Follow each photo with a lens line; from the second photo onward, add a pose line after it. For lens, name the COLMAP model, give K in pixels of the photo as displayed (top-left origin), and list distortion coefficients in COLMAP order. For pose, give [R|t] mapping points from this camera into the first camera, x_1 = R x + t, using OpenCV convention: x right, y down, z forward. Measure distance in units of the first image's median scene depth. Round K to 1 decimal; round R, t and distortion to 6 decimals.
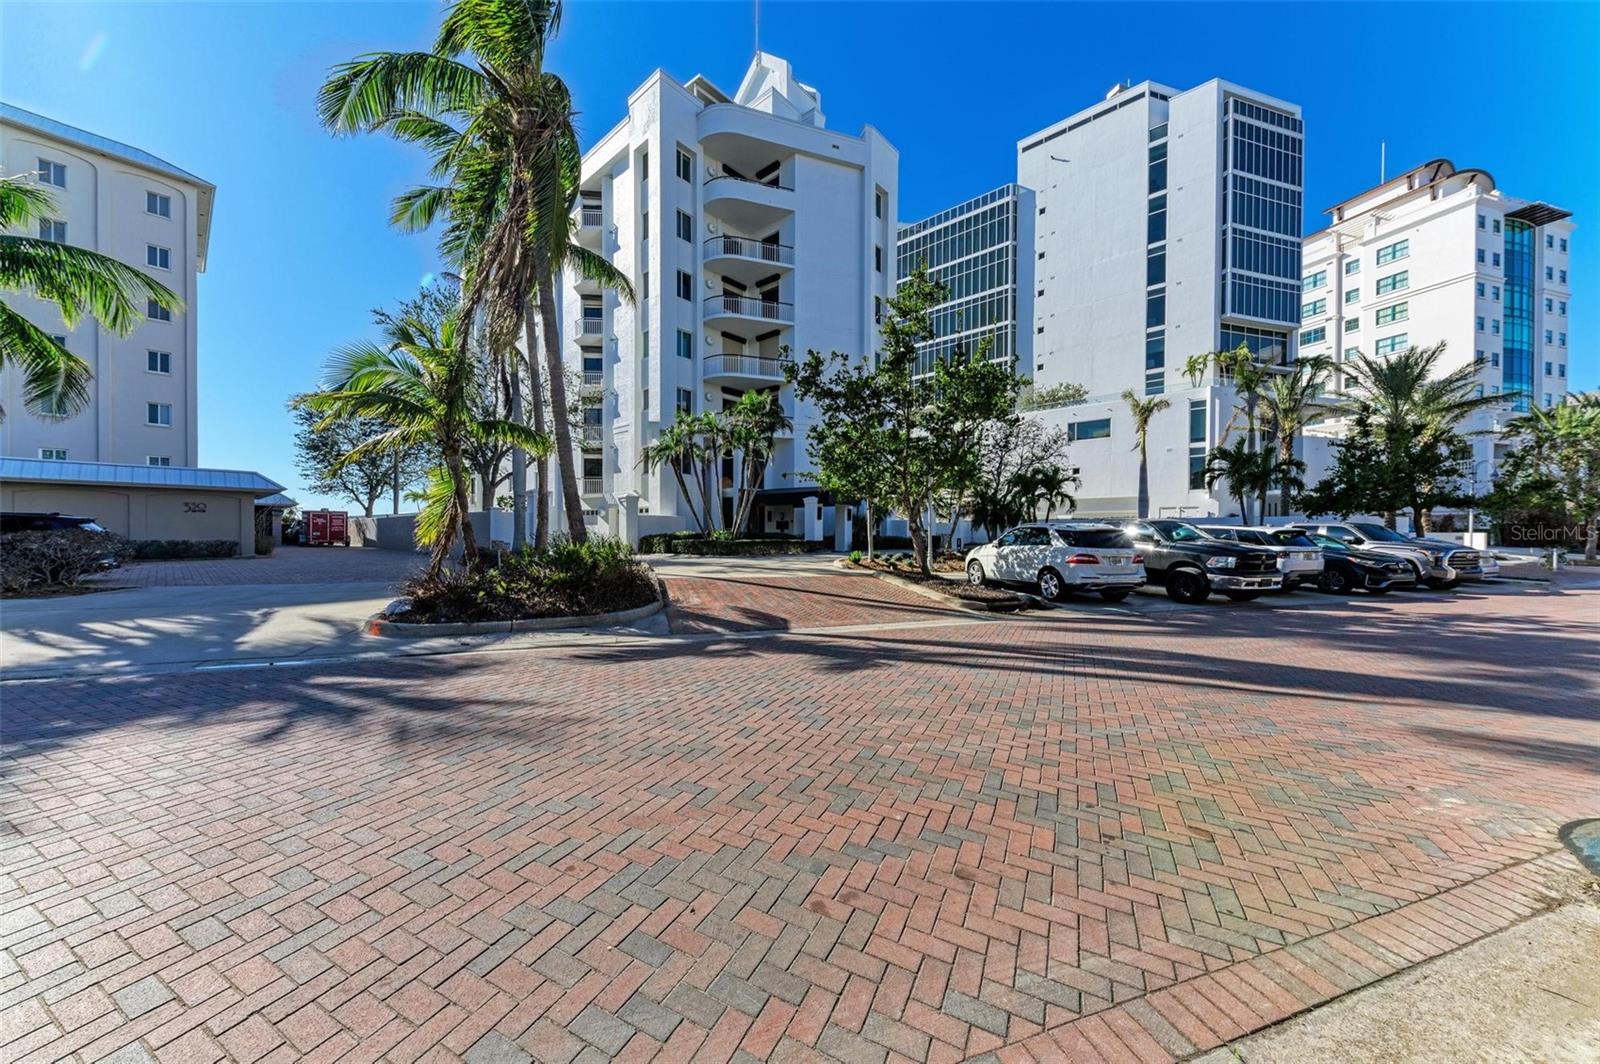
lens RADIAL K [[555.7, 0, 794.9], [0, 555.7, 530.9], [0, 0, 1]] dist [-0.006060, -0.000214]
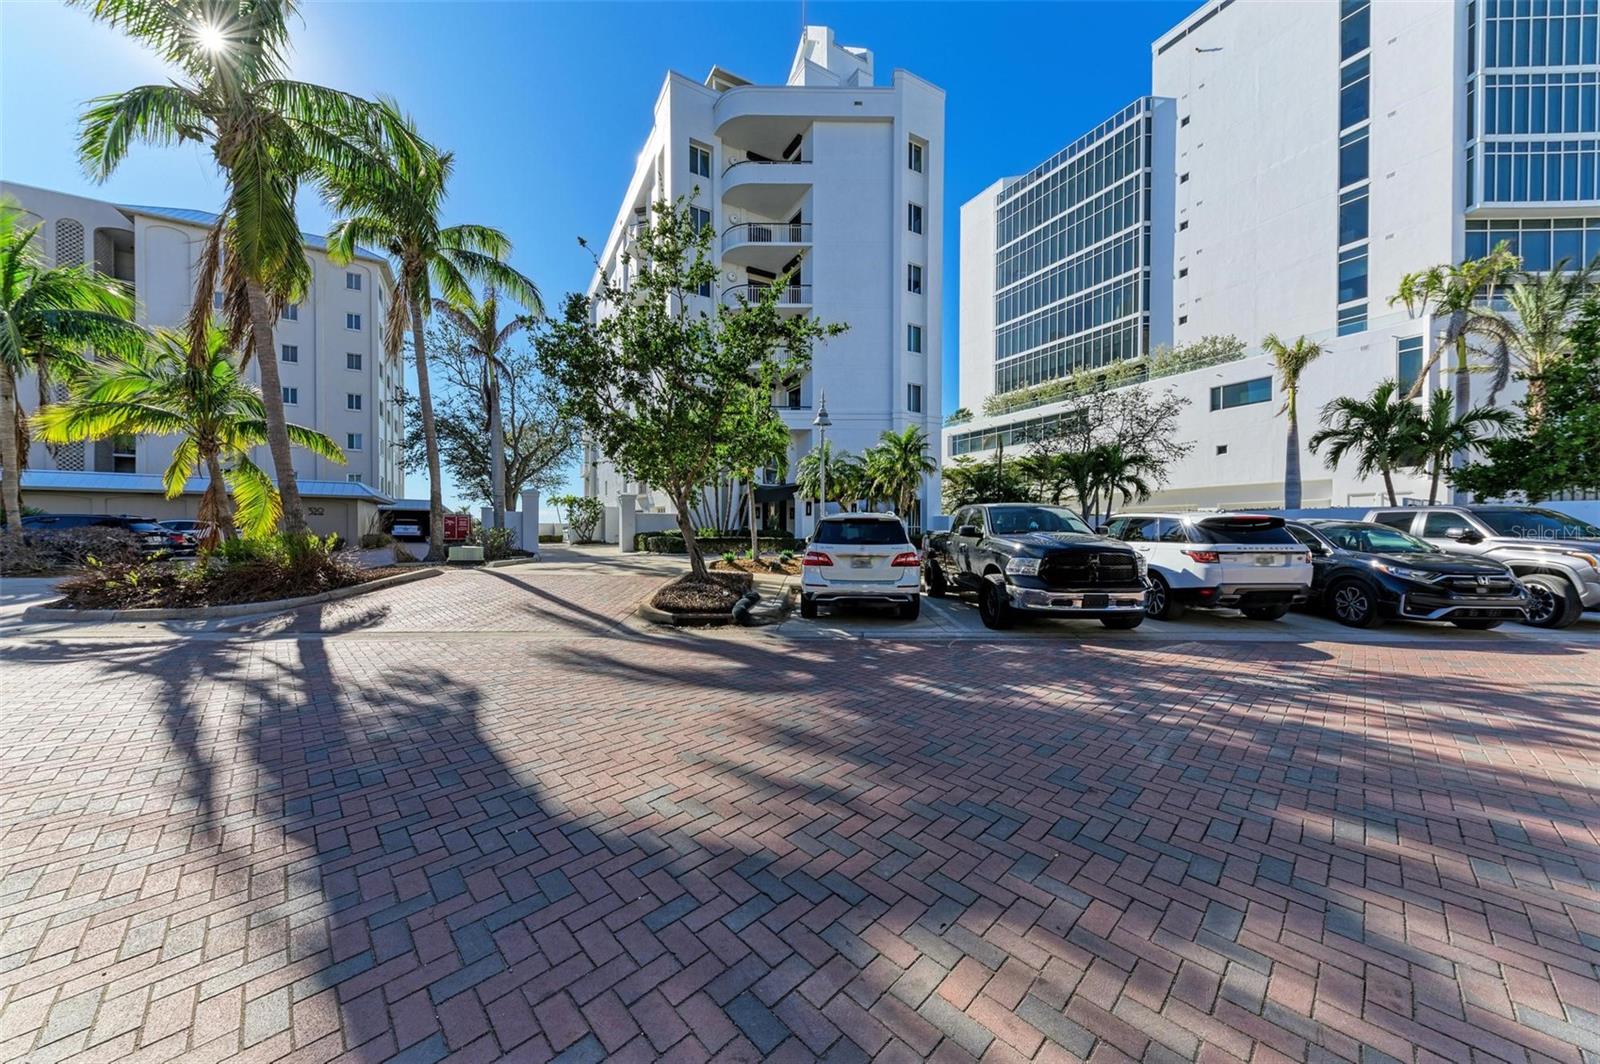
lens RADIAL K [[555.7, 0, 801.0], [0, 555.7, 531.4], [0, 0, 1]] dist [-0.006060, -0.000214]
pose [[0.942446, -0.002893, -0.334346, 0.245705], [0.002553, 0.999996, -0.001457, 0.005265], [0.334348, 0.000520, 0.942449, 0.101004]]
